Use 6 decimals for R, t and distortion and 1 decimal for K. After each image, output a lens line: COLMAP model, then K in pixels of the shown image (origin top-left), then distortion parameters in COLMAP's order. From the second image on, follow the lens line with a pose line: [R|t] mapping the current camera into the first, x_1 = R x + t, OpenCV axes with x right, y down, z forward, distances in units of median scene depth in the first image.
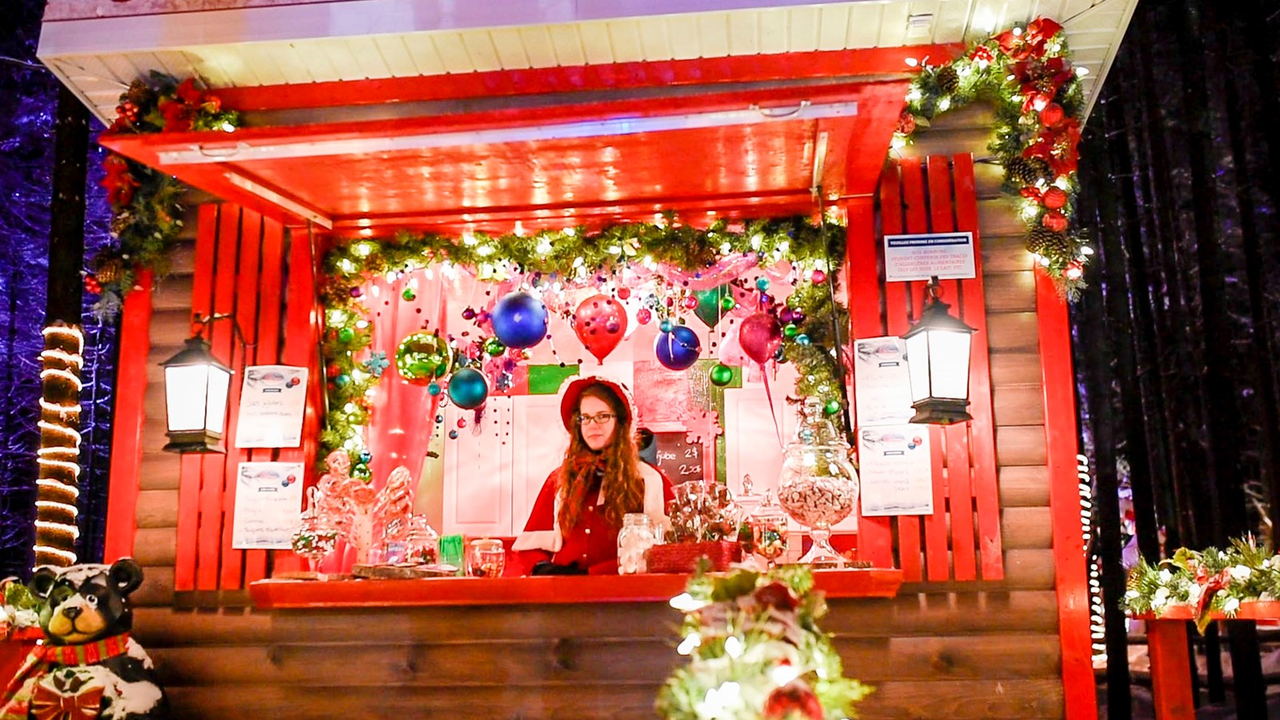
lens RADIAL K [[1240.6, 0, 640.0], [0, 1240.6, 360.0], [0, 0, 1]] dist [-0.074677, 0.092162]
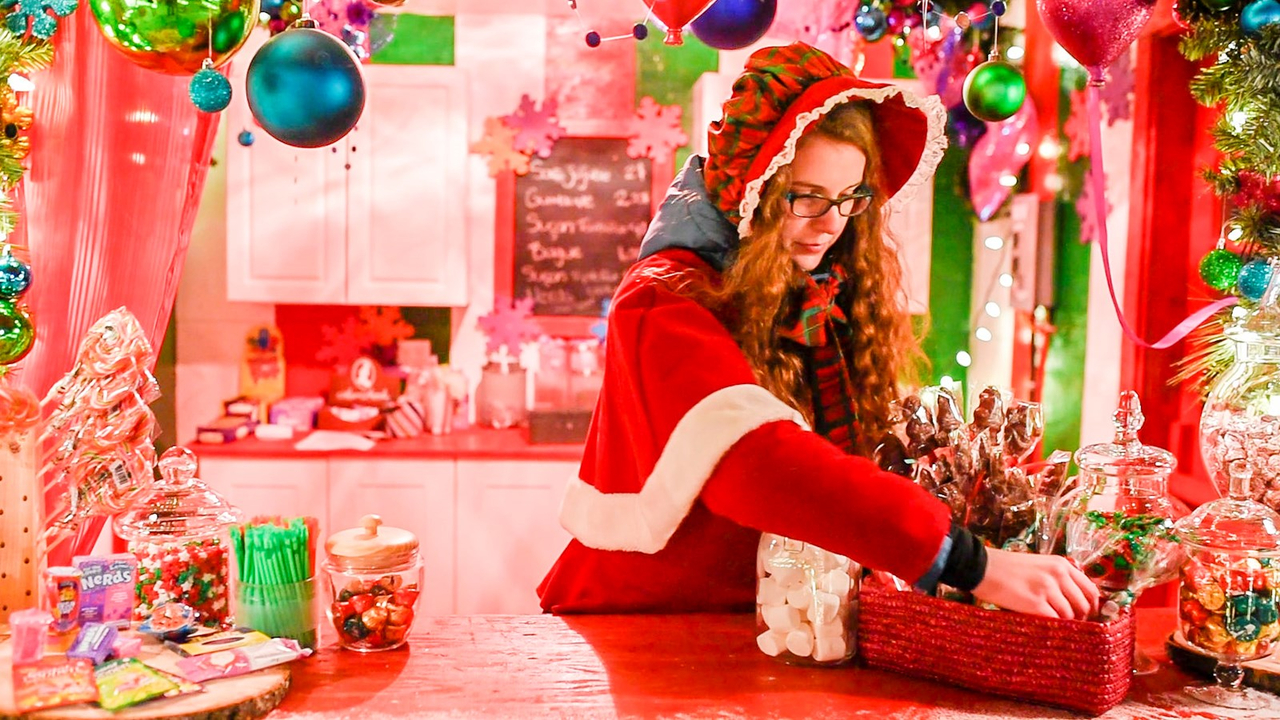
lens RADIAL K [[1240.6, 0, 640.0], [0, 1240.6, 360.0], [0, 0, 1]] dist [-0.074677, 0.092162]
pose [[0.985093, 0.015311, 0.171341, -0.106318], [-0.061381, 0.961752, 0.266958, -0.002373], [-0.160700, -0.273495, 0.948354, 0.639673]]
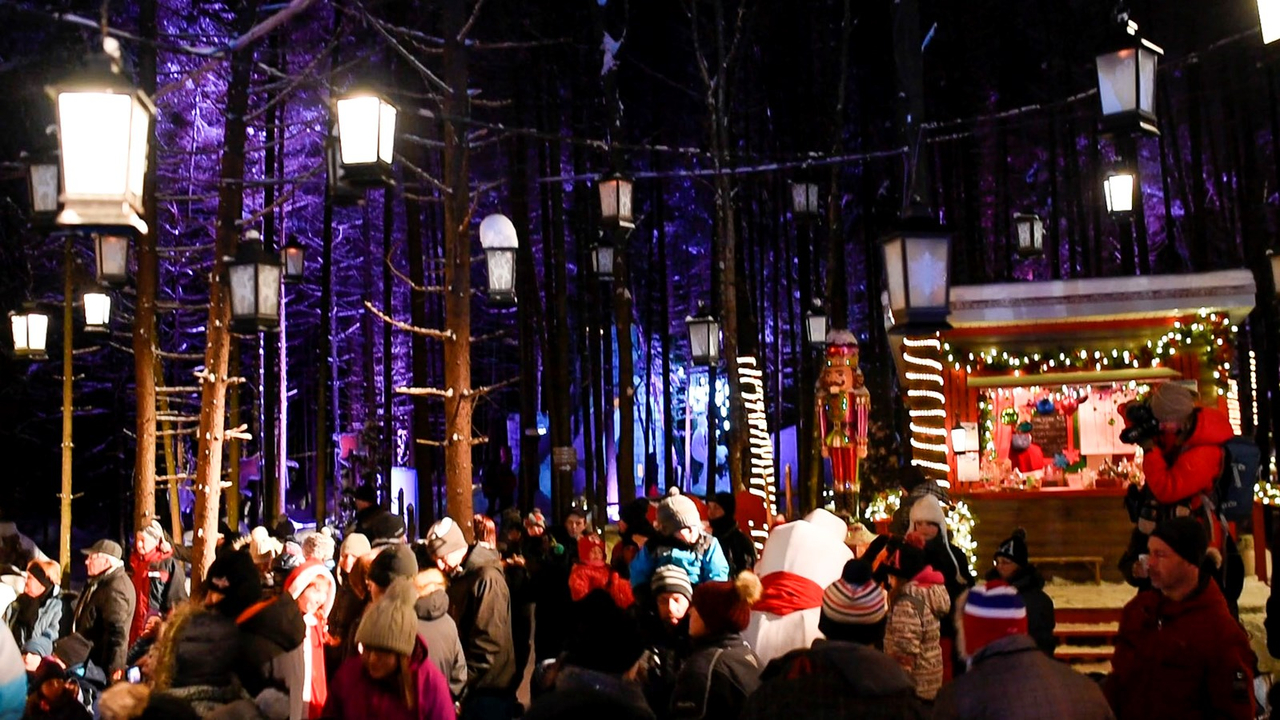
lens RADIAL K [[1240.6, 0, 640.0], [0, 1240.6, 360.0], [0, 0, 1]] dist [-0.074677, 0.092162]
pose [[0.988881, -0.026380, -0.146350, -0.650715], [0.045695, 0.990430, 0.130233, -0.598852], [0.141514, -0.135472, 0.980623, -2.176326]]
